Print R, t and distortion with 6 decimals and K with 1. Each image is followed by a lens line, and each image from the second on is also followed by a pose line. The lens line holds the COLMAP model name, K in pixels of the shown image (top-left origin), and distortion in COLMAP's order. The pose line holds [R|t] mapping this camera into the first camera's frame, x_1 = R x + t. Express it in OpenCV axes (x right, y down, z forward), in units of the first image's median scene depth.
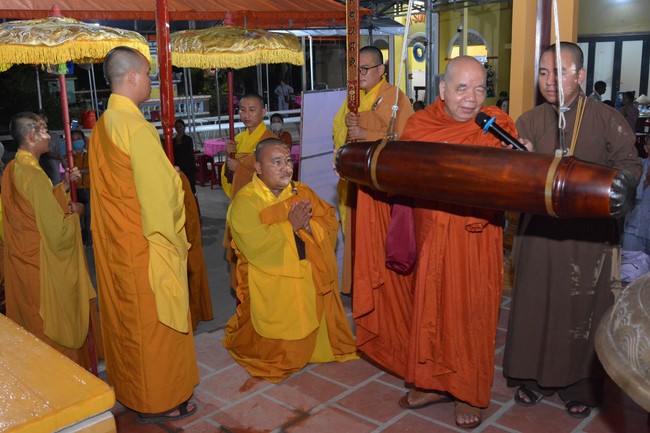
lens RADIAL K [[699.3, 0, 325.0], [0, 699.3, 216.5], [0, 0, 1]] dist [-0.011494, 0.000342]
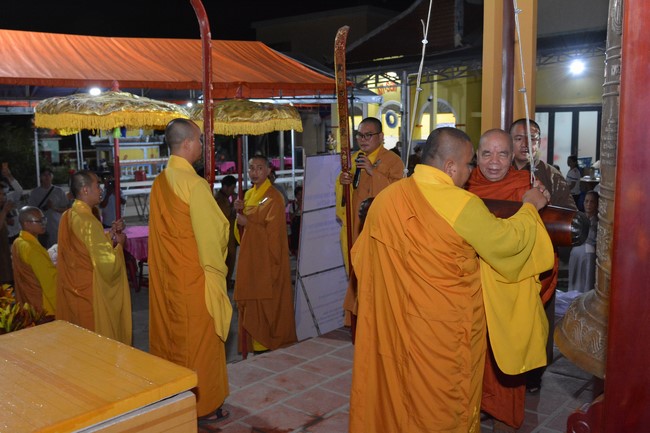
lens RADIAL K [[699.3, 0, 325.0], [0, 699.3, 216.5], [0, 0, 1]] dist [-0.011494, 0.000342]
pose [[0.998971, 0.008045, 0.044642, -0.036175], [-0.004073, 0.996081, -0.088357, 0.019541], [-0.045177, 0.088085, 0.995088, -0.112399]]
